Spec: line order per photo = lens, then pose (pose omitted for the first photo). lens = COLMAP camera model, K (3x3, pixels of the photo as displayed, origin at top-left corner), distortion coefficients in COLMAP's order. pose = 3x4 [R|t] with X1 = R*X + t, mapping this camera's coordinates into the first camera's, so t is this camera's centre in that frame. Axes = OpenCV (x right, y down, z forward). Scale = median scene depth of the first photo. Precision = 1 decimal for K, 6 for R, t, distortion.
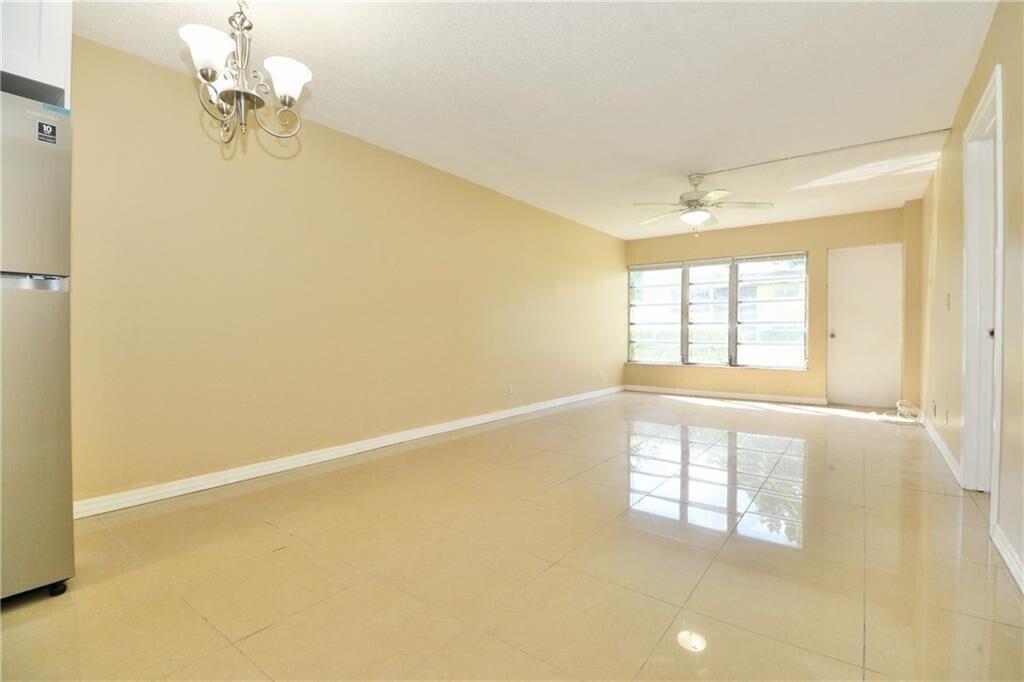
lens RADIAL K [[477.7, 0, 509.9], [0, 477.7, 335.2], [0, 0, 1]] dist [-0.021311, -0.000669]
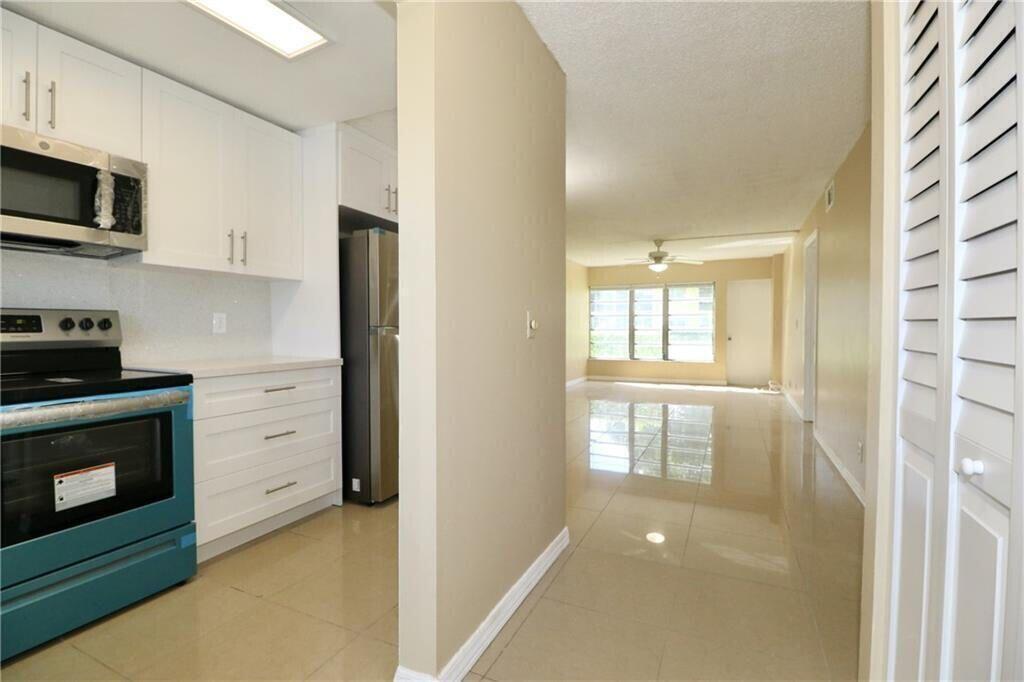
lens RADIAL K [[477.7, 0, 513.7], [0, 477.7, 338.9], [0, 0, 1]] dist [-0.021311, -0.000669]
pose [[0.976328, -0.010156, 0.216058, -0.283190], [0.005351, 0.999725, 0.022814, -0.034045], [-0.216231, -0.021118, 0.976114, -0.293866]]
